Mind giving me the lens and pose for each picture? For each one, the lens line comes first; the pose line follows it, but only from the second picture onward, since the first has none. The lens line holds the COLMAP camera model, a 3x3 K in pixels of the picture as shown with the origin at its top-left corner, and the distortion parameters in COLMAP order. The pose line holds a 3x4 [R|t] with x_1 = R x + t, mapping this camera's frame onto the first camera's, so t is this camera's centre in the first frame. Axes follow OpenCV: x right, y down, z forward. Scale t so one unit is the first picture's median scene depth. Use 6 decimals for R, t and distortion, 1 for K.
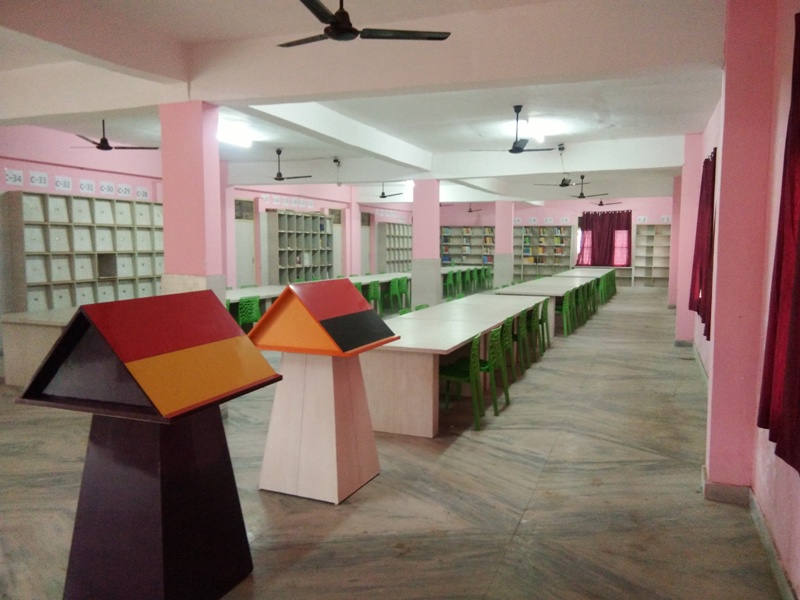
lens RADIAL K [[630.6, 0, 396.2], [0, 630.6, 303.5], [0, 0, 1]] dist [0.049487, -0.037376]
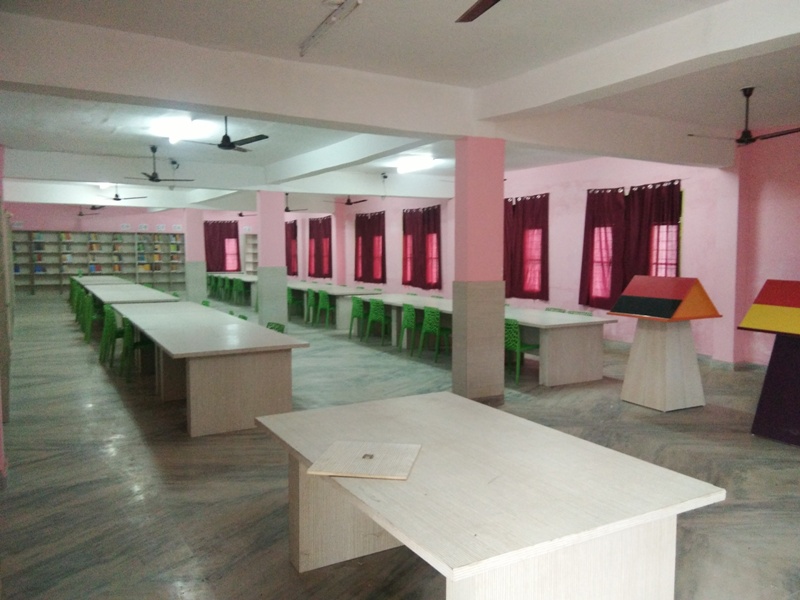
lens RADIAL K [[630.6, 0, 400.5], [0, 630.6, 294.9], [0, 0, 1]] dist [0.049487, -0.037376]
pose [[0.610578, -0.060981, 0.789605, -0.326556], [0.078522, 0.996780, 0.016263, -0.012405], [-0.788054, 0.052072, 0.613400, 0.096610]]
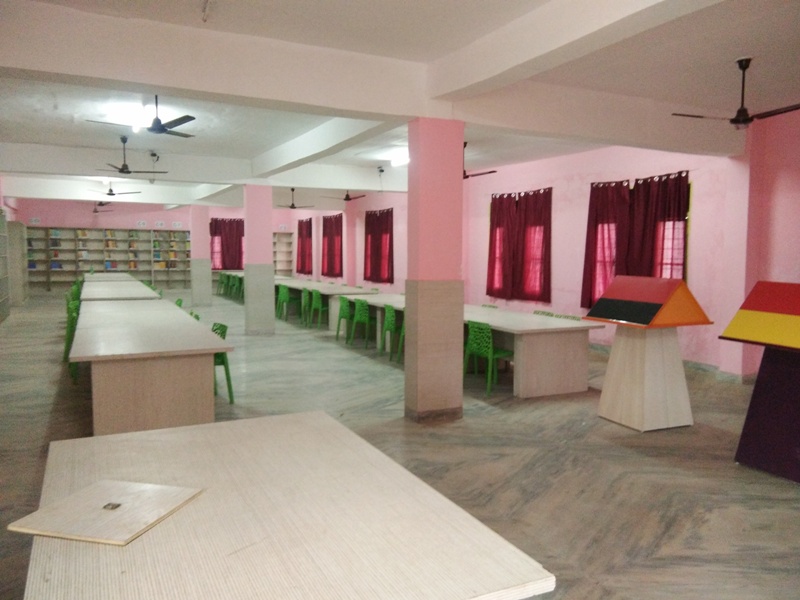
lens RADIAL K [[630.6, 0, 402.3], [0, 630.6, 295.0], [0, 0, 1]] dist [0.049487, -0.037376]
pose [[0.659661, -0.053514, 0.749656, -0.279197], [0.068293, 0.997603, 0.011119, -0.008855], [-0.748454, 0.043861, 0.661734, 0.084414]]
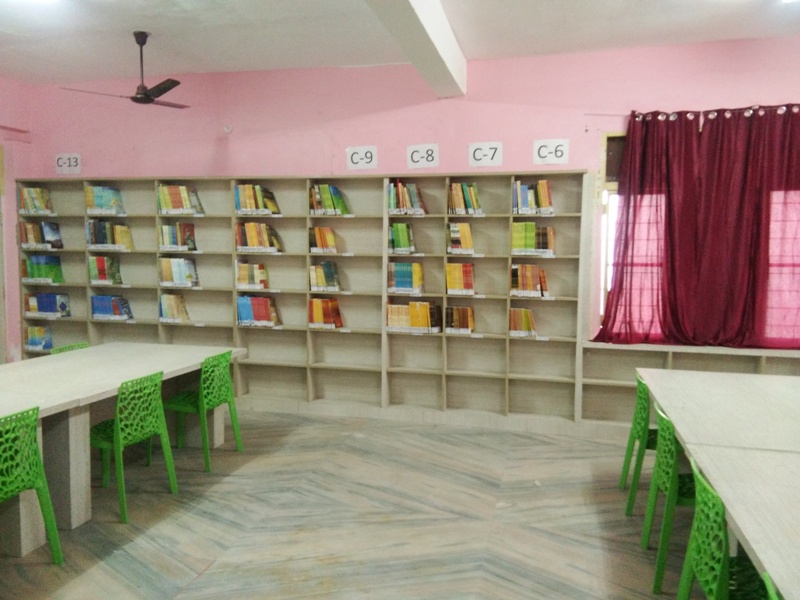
lens RADIAL K [[630.6, 0, 405.2], [0, 630.6, 303.4], [0, 0, 1]] dist [0.049487, -0.037376]
pose [[0.988031, -0.014747, 0.153550, 0.172789], [0.014773, 0.999890, 0.000966, -0.074414], [-0.153548, 0.001314, 0.988140, 0.768082]]
